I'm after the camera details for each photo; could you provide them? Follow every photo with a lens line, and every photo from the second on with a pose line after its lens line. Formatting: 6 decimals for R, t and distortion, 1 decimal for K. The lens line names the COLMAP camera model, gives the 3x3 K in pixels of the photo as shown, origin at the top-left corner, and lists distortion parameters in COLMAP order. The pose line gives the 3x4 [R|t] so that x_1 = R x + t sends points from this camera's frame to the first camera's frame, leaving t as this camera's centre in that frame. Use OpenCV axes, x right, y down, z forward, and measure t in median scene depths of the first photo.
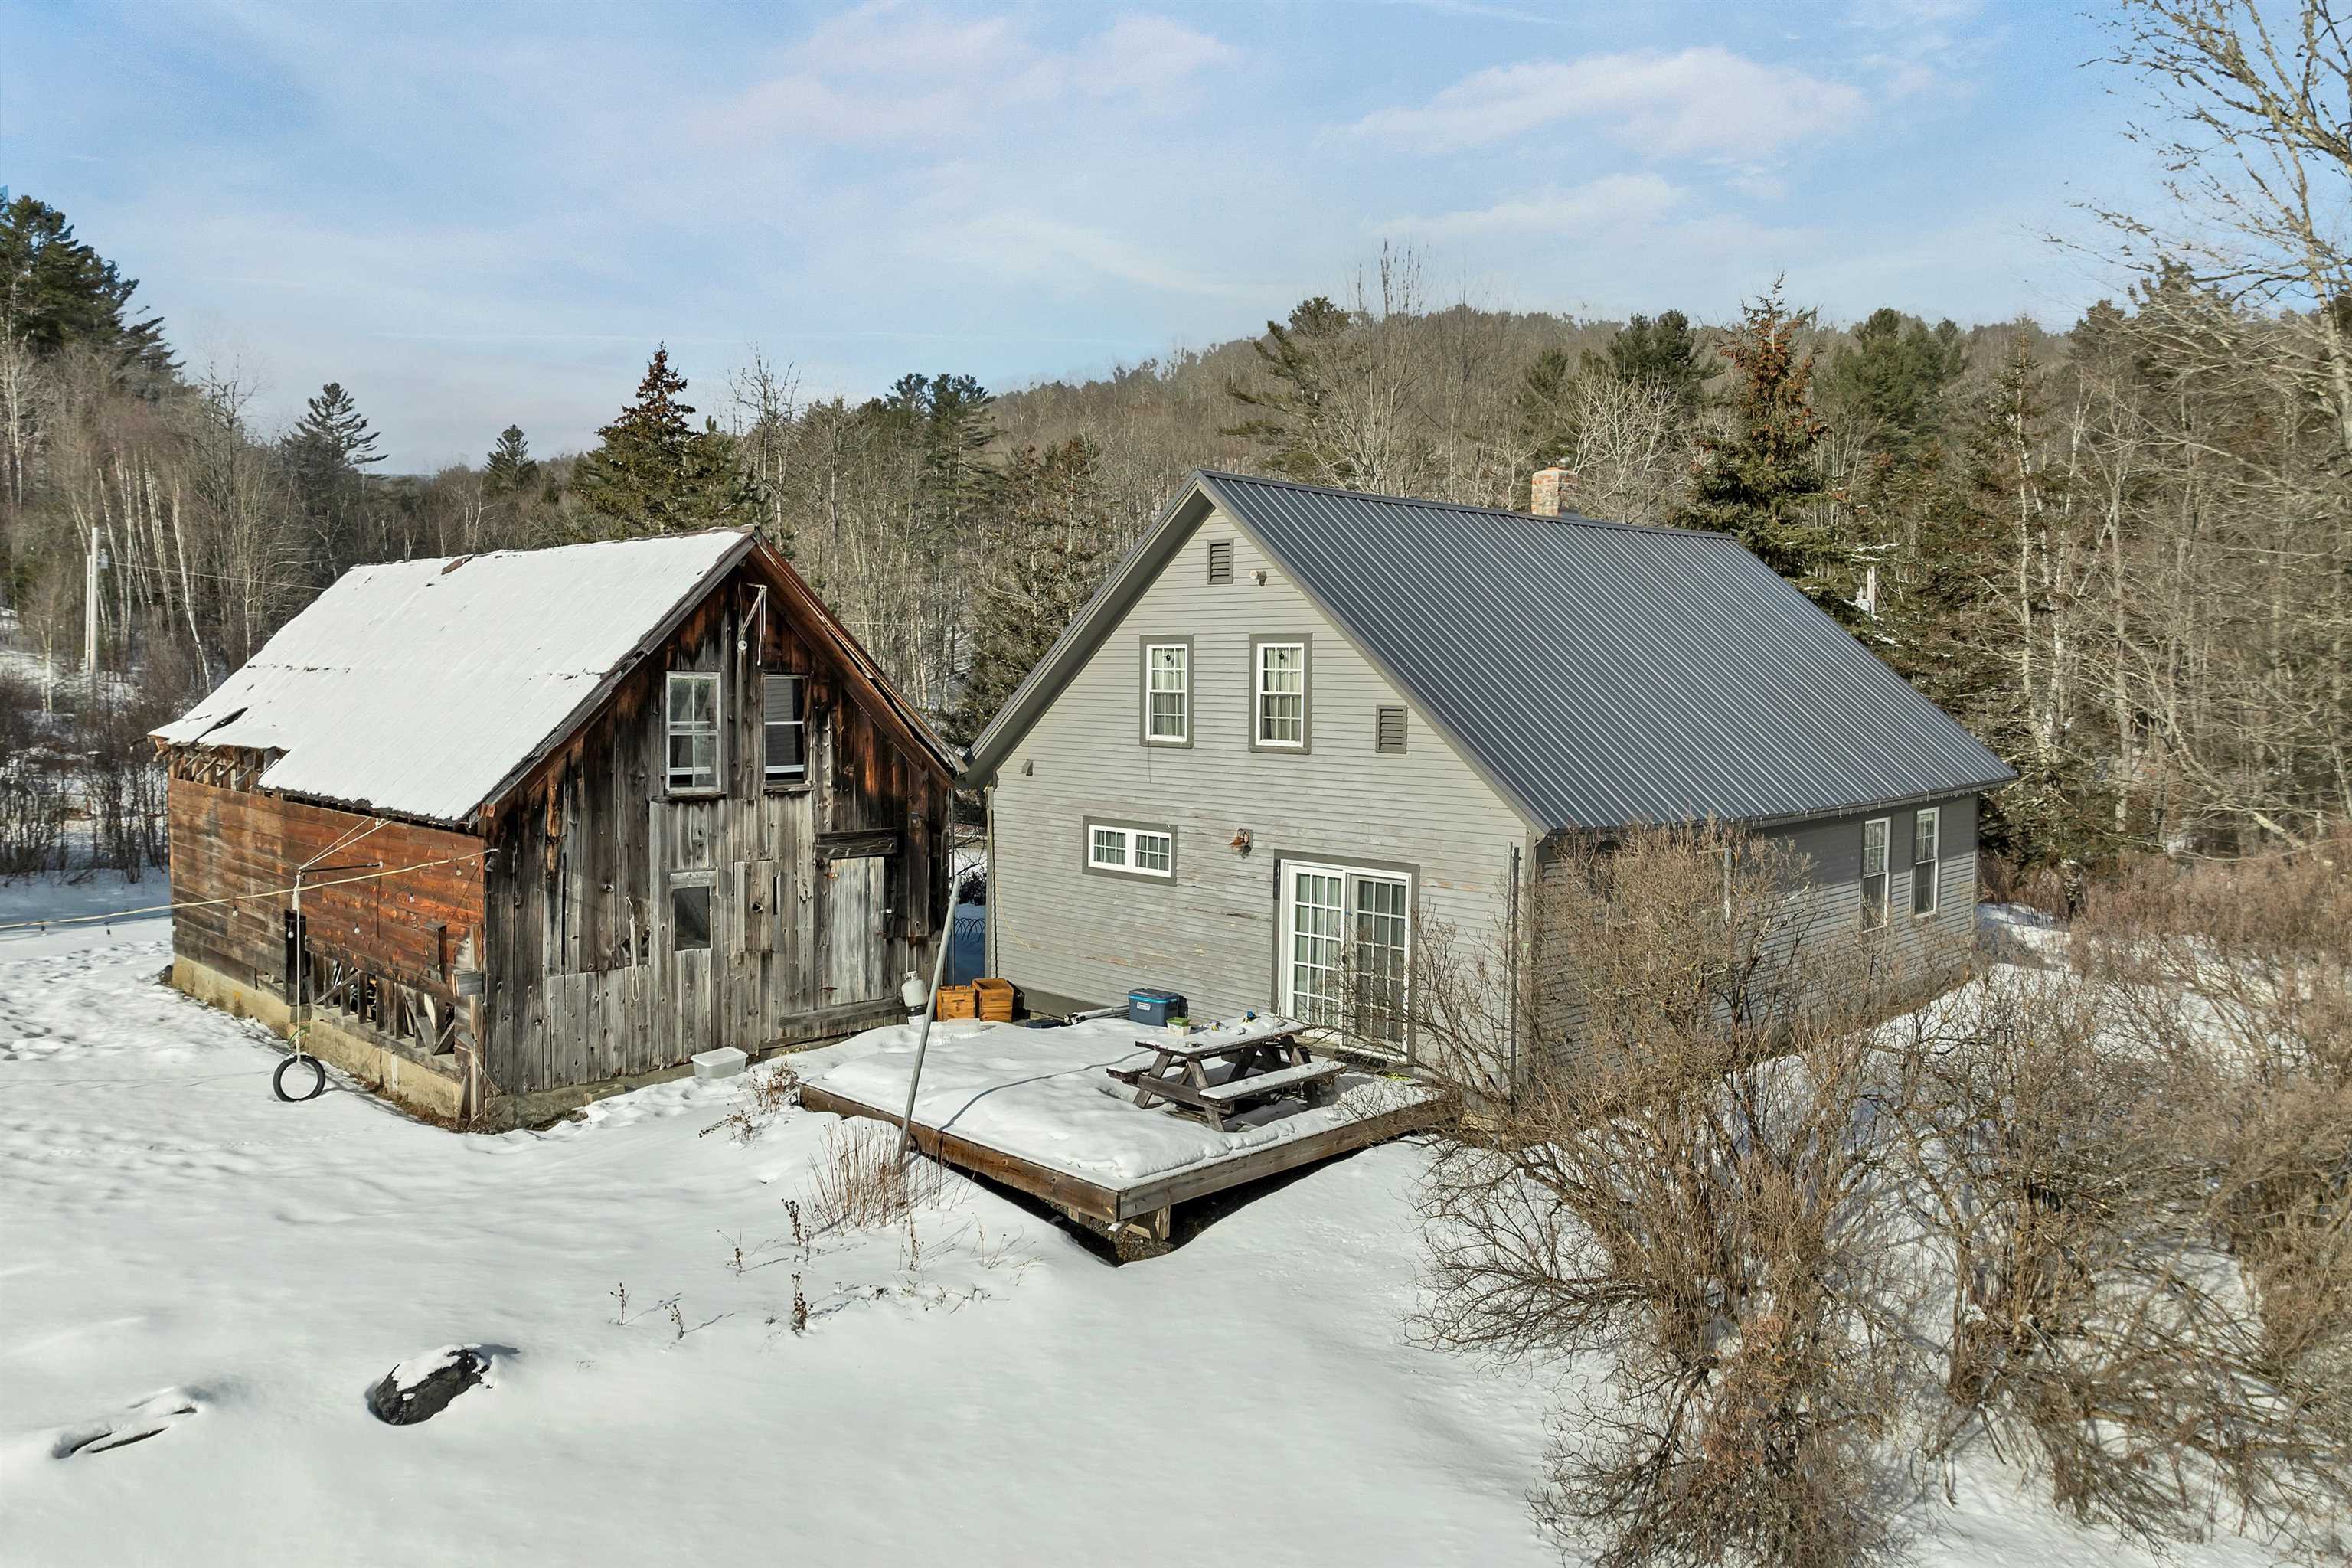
lens RADIAL K [[1633.6, 0, 1178.8], [0, 1633.6, 781.4], [0, 0, 1]] dist [-0.033749, 0.001736]
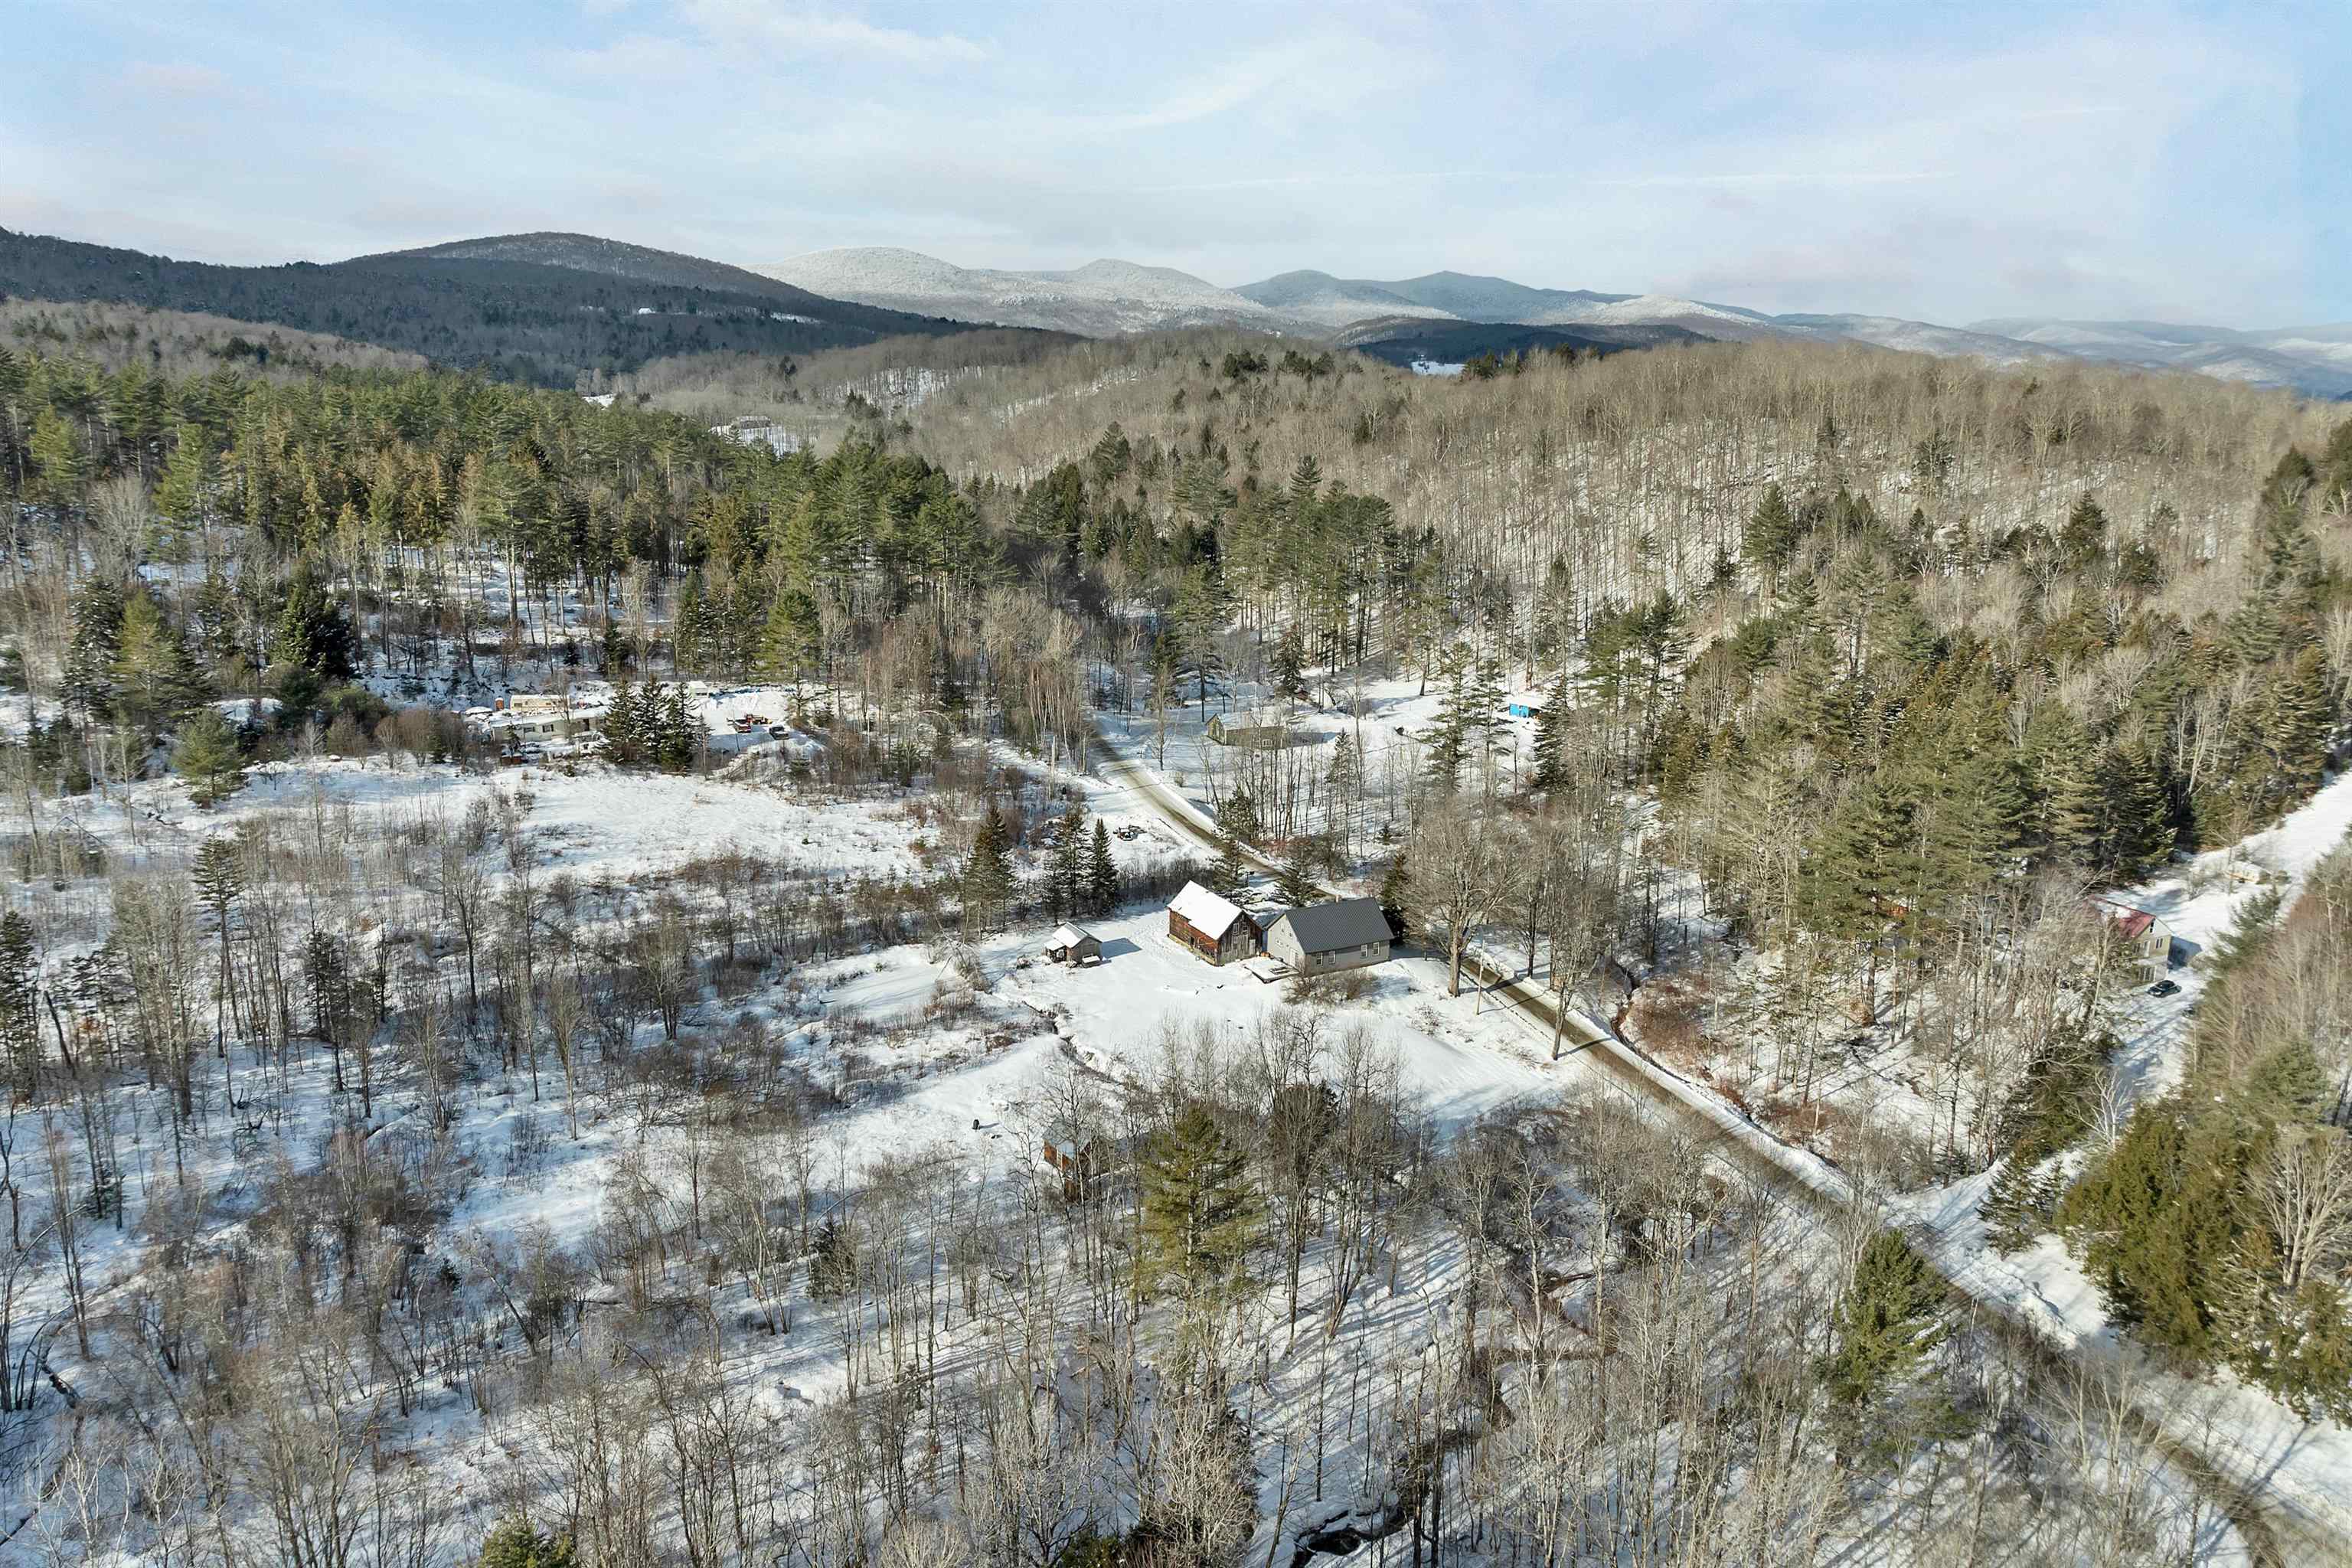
lens RADIAL K [[1633.6, 0, 1175.9], [0, 1633.6, 784.5], [0, 0, 1]] dist [-0.033749, 0.001736]
pose [[0.952654, 0.070063, -0.295873, 2.349077], [-0.019044, 0.984928, 0.171911, -2.725338], [0.303459, -0.158137, 0.939630, -8.743526]]
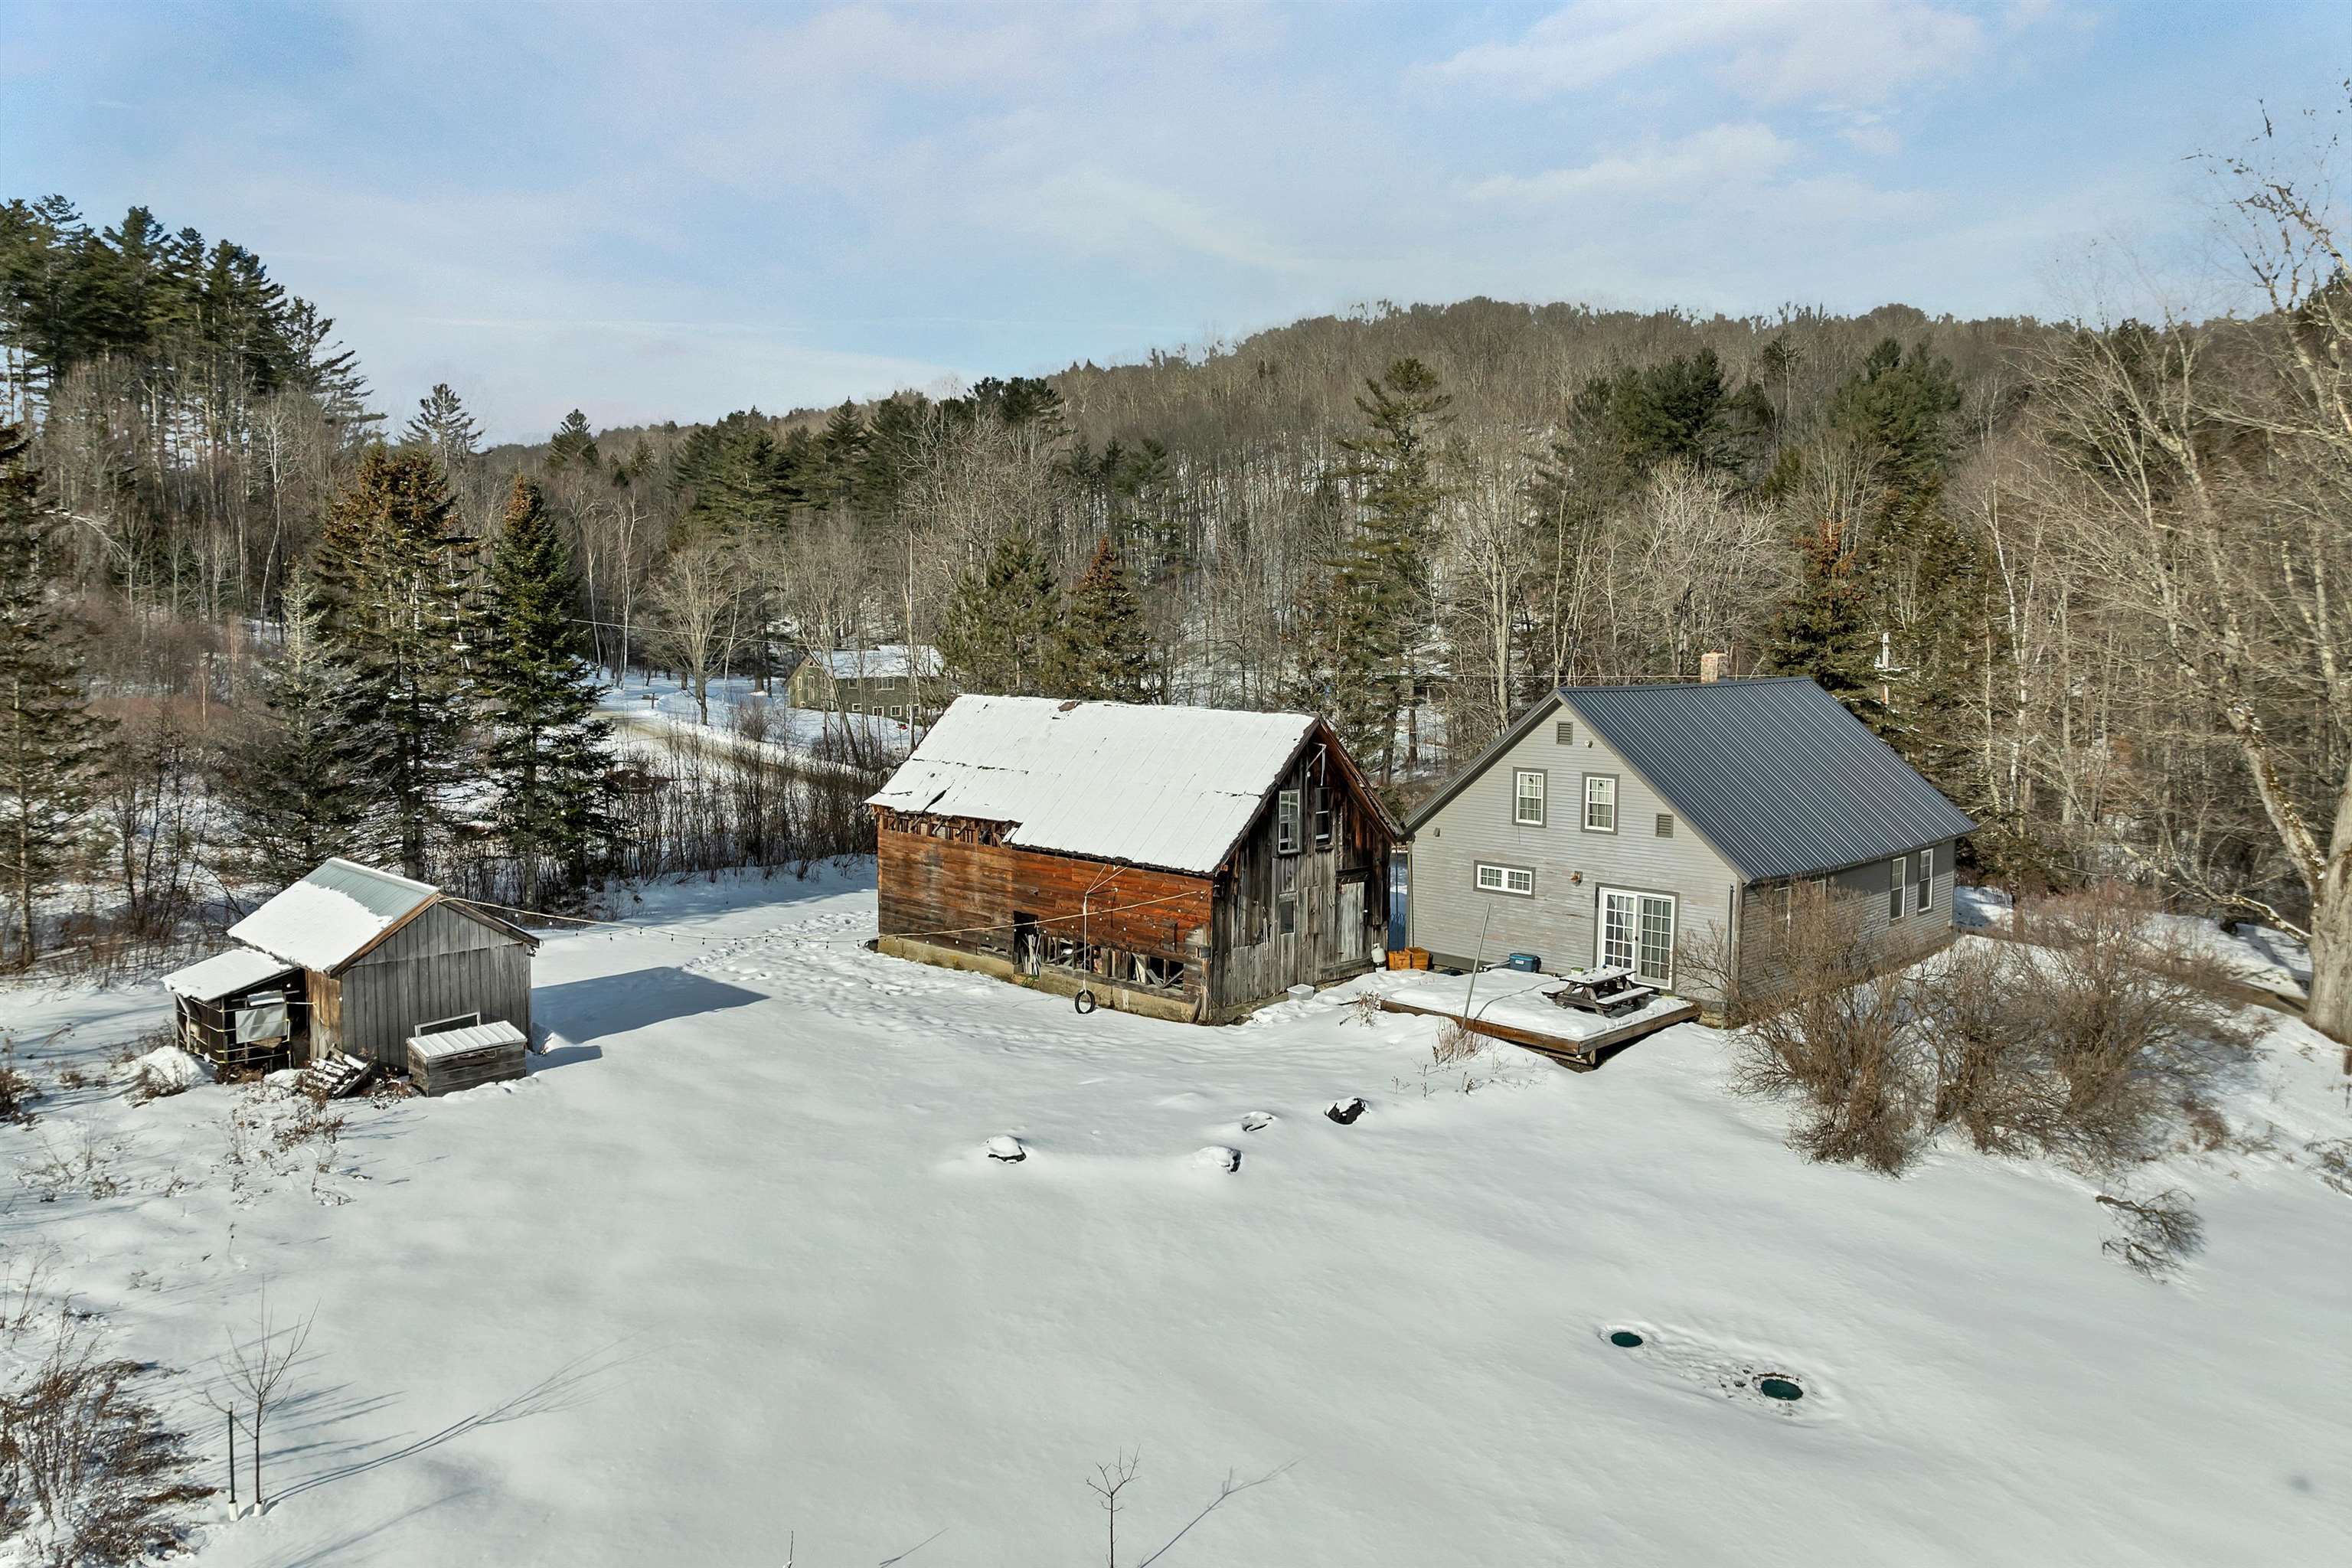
lens RADIAL K [[1633.6, 0, 1169.2], [0, 1633.6, 790.0], [0, 0, 1]] dist [-0.033749, 0.001736]
pose [[0.999994, -0.002722, -0.002076, -0.446190], [0.002789, 0.999444, 0.033225, -0.134596], [0.001984, -0.033230, 0.999446, -0.948414]]
